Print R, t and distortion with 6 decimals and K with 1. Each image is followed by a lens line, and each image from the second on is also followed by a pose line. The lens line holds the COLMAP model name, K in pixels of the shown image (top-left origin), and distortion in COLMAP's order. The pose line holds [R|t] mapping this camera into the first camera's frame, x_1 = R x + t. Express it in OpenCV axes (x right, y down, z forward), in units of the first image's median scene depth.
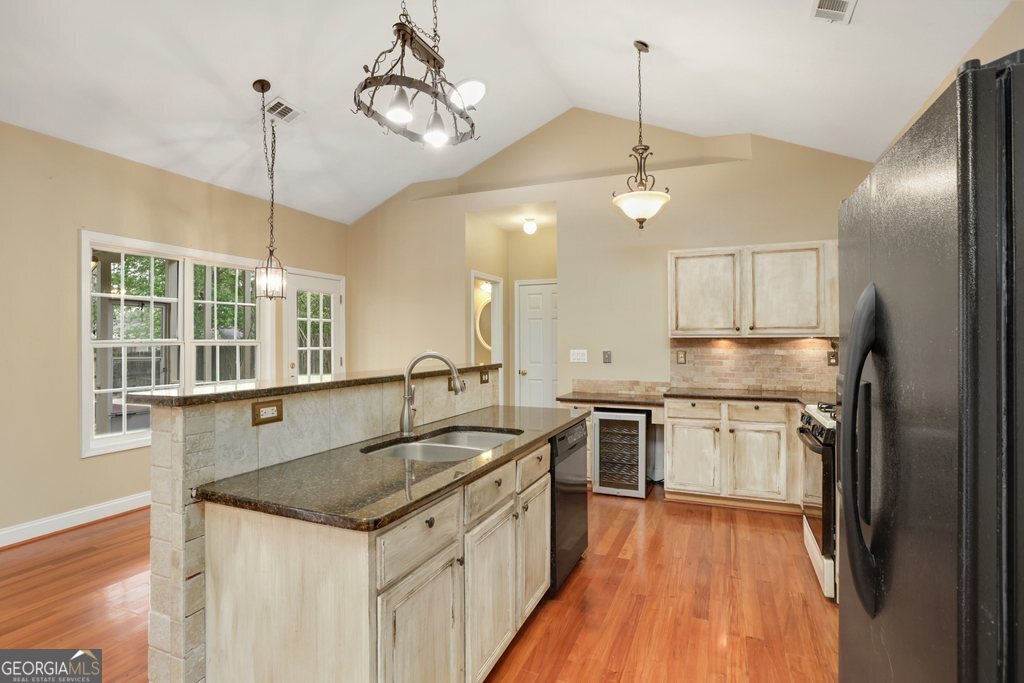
lens RADIAL K [[505.7, 0, 503.8], [0, 505.7, 336.8], [0, 0, 1]] dist [-0.025973, 0.010309]
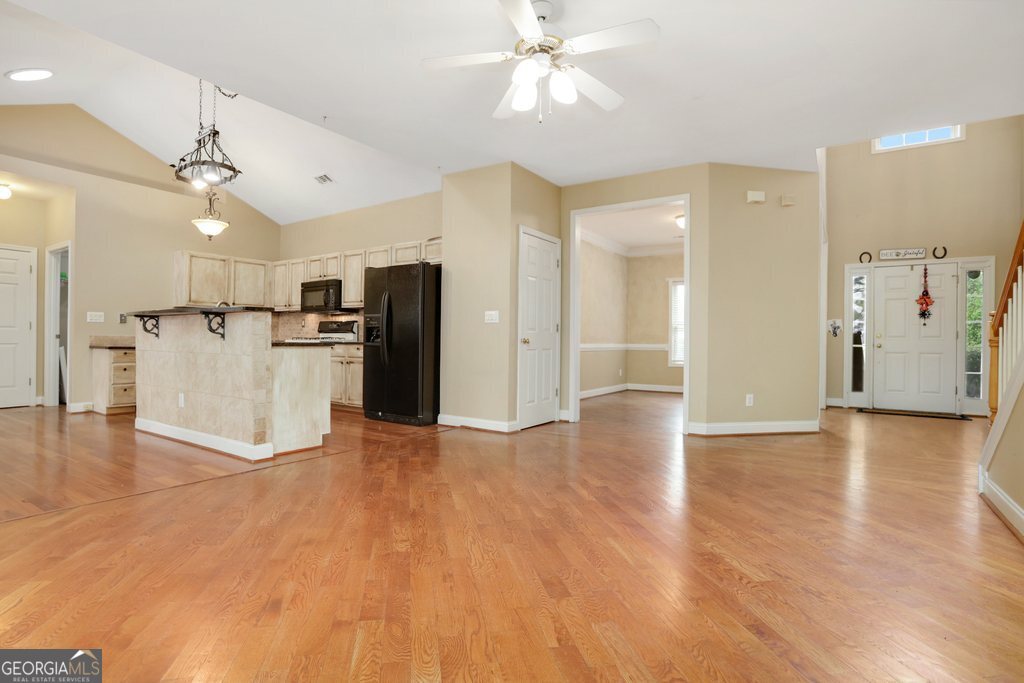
lens RADIAL K [[505.7, 0, 506.9], [0, 505.7, 342.9], [0, 0, 1]] dist [-0.025973, 0.010309]
pose [[0.183588, -0.002262, 0.983001, -1.080855], [-0.018102, 0.999820, 0.005682, 0.094143], [-0.982837, -0.018837, 0.183514, -0.277129]]
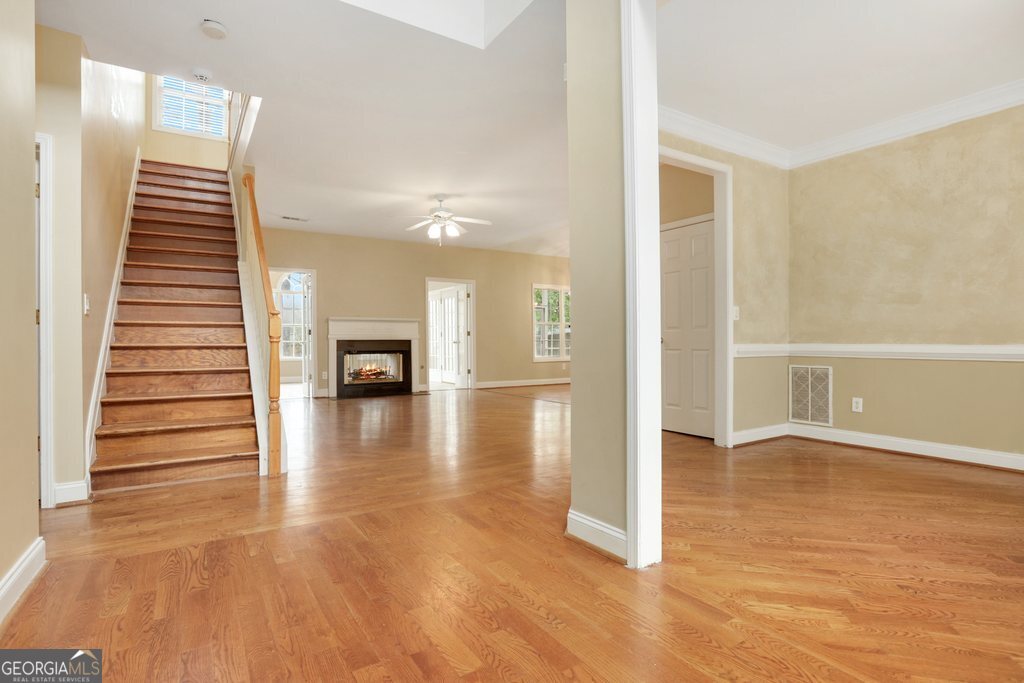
lens RADIAL K [[505.7, 0, 506.2], [0, 505.7, 341.5], [0, 0, 1]] dist [-0.025973, 0.010309]
pose [[0.820922, -0.004459, -0.571023, 0.630692], [0.010494, 0.999918, 0.007279, 0.089550], [0.570944, -0.011968, 0.820902, -1.344576]]
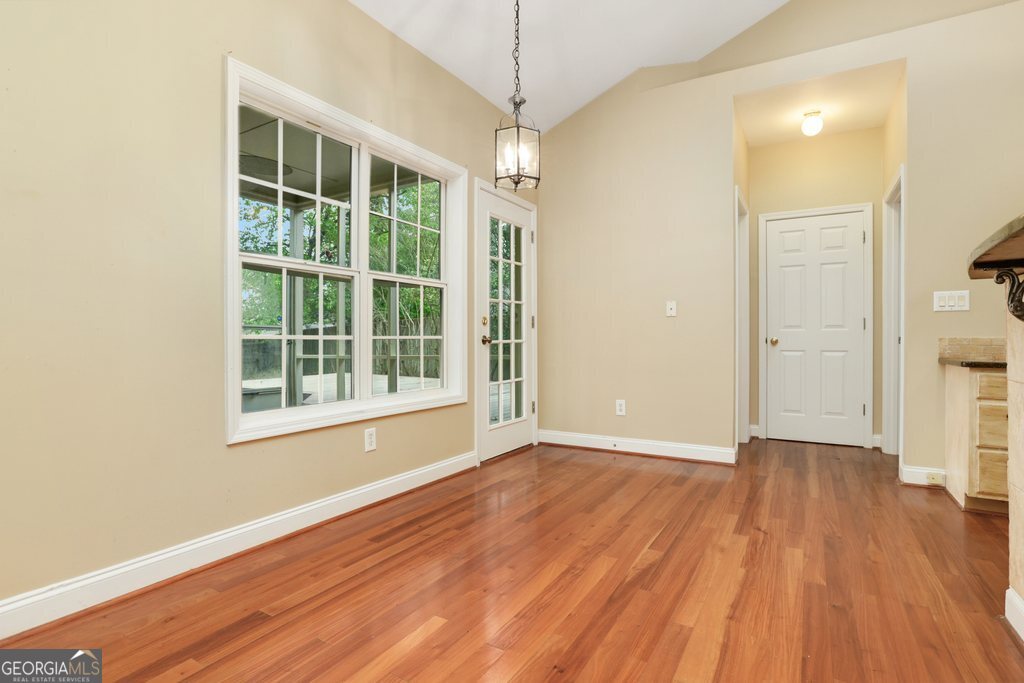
lens RADIAL K [[505.7, 0, 513.9], [0, 505.7, 338.9], [0, 0, 1]] dist [-0.025973, 0.010309]
pose [[0.992901, 0.005592, -0.118813, -0.388170], [-0.004646, 0.999955, 0.008234, 0.101163], [0.118854, -0.007623, 0.992883, 0.399063]]
